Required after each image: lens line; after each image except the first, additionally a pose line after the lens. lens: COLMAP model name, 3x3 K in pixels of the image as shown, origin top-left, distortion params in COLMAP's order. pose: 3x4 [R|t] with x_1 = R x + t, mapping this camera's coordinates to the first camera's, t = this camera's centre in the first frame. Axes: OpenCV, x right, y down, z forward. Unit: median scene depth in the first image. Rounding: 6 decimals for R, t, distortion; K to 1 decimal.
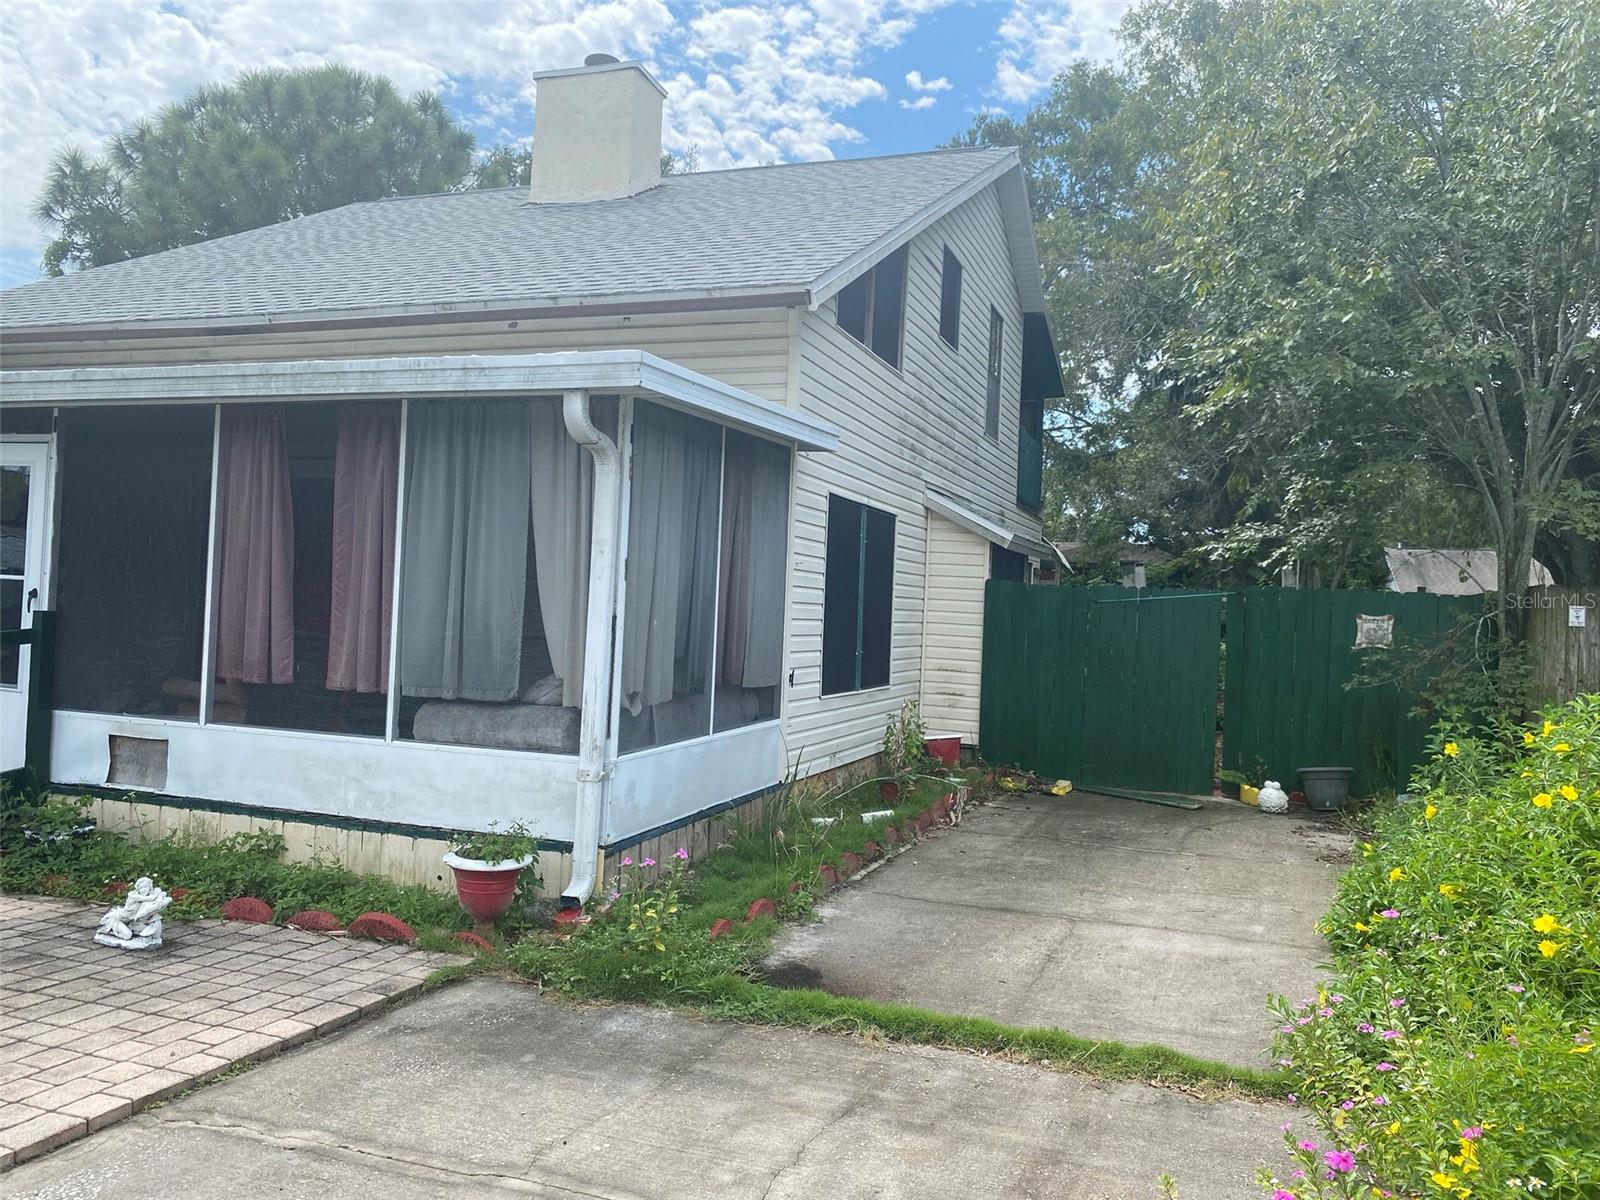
lens RADIAL K [[1228.6, 0, 800.0], [0, 1228.6, 600.0], [0, 0, 1]] dist [0.007952, -0.006142]
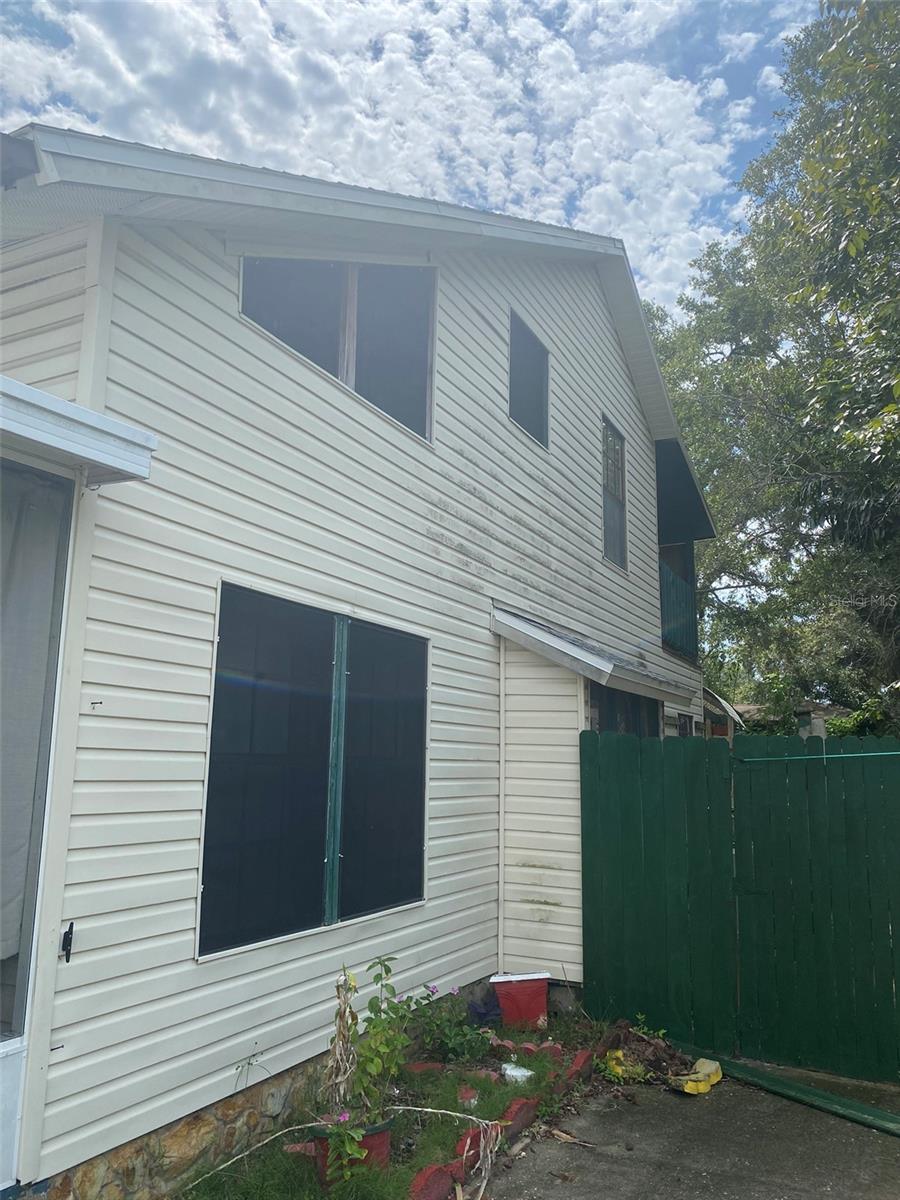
lens RADIAL K [[925.4, 0, 450.5], [0, 925.4, 564.6], [0, 0, 1]] dist [0.065467, -0.165532]
pose [[0.993539, -0.049114, -0.102309, 0.136308], [0.026887, 0.977705, -0.208254, -0.001099], [0.110256, 0.204158, 0.972709, 0.453337]]
